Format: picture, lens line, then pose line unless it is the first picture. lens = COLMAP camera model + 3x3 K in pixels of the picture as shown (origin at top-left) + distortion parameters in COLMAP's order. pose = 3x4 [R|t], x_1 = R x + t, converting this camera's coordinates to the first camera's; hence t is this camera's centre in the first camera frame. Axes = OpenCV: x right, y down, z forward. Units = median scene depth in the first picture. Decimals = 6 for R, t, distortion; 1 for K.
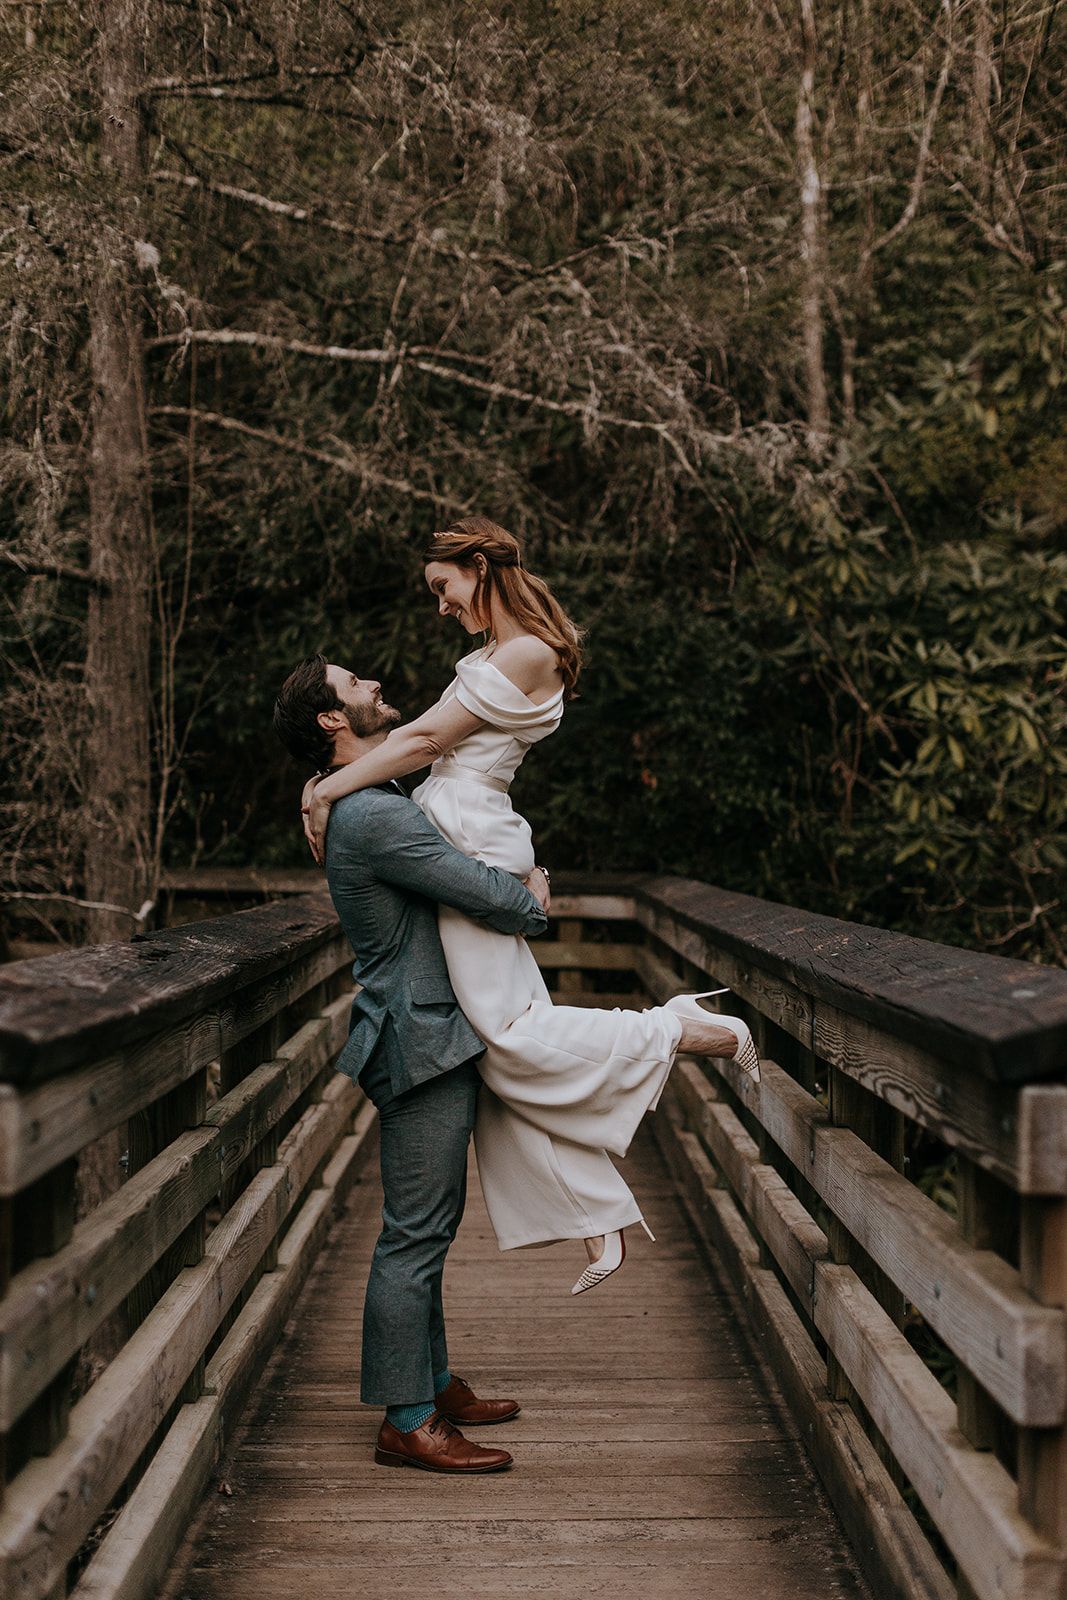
lens RADIAL K [[2232.5, 0, 533.5], [0, 2232.5, 800.0], [0, 0, 1]] dist [-0.173856, 0.437370]
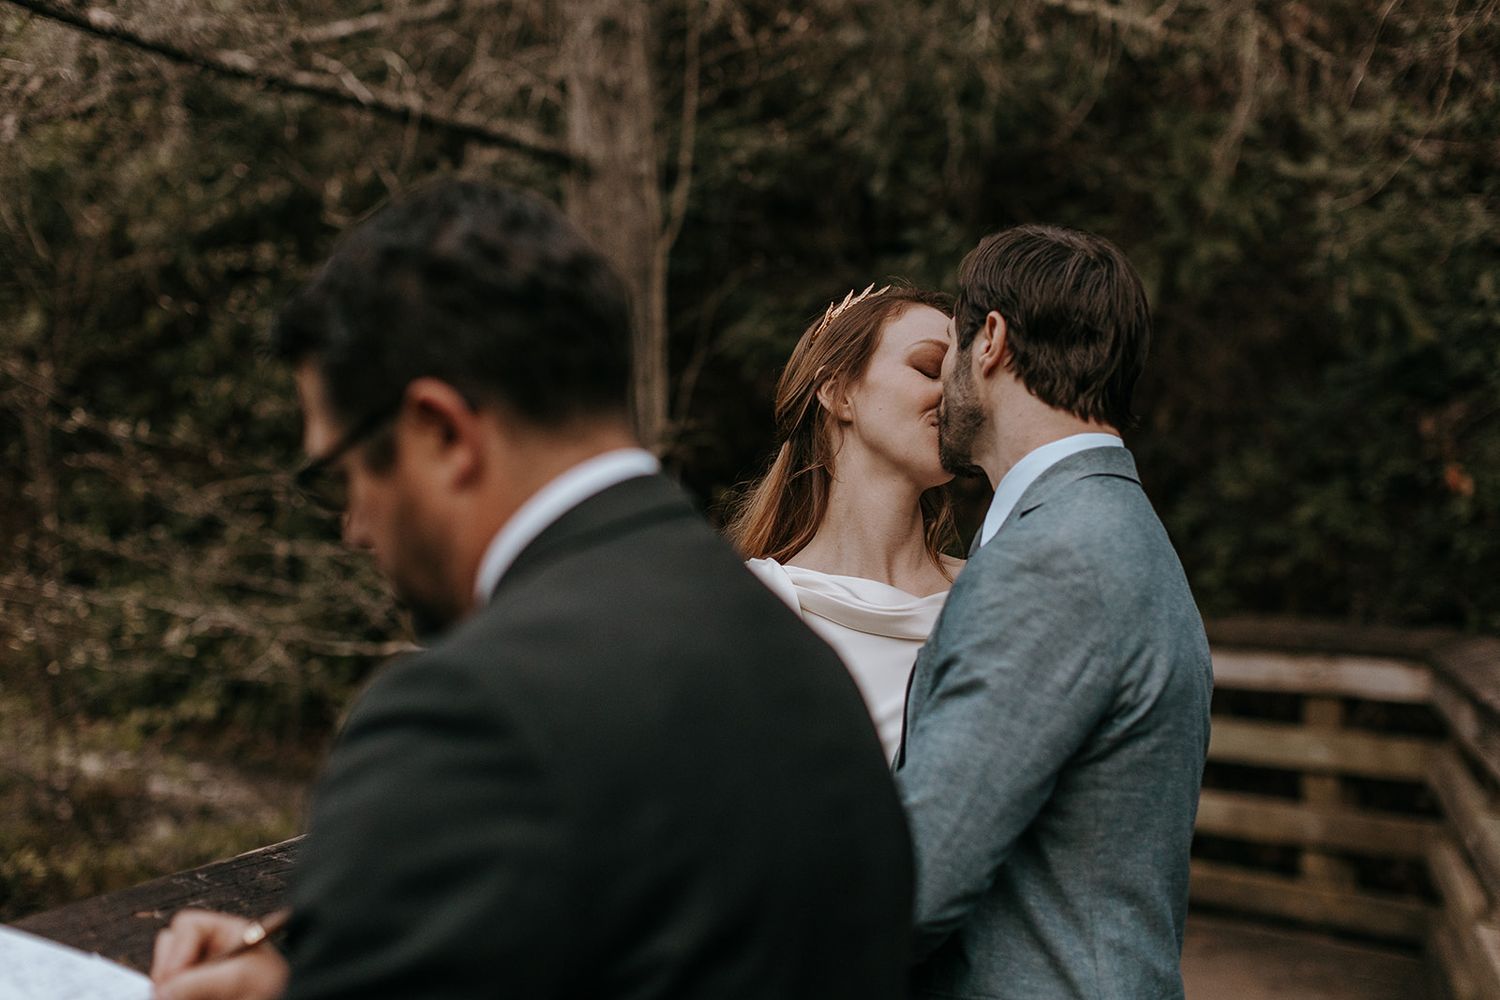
lens RADIAL K [[2093.0, 0, 750.0], [0, 2093.0, 500.0], [0, 0, 1]] dist [-0.173856, 0.437370]
pose [[0.966162, 0.015767, -0.257452, 0.009348], [-0.015795, 0.999873, 0.001960, -0.001948], [0.257450, 0.002173, 0.966289, 0.388401]]
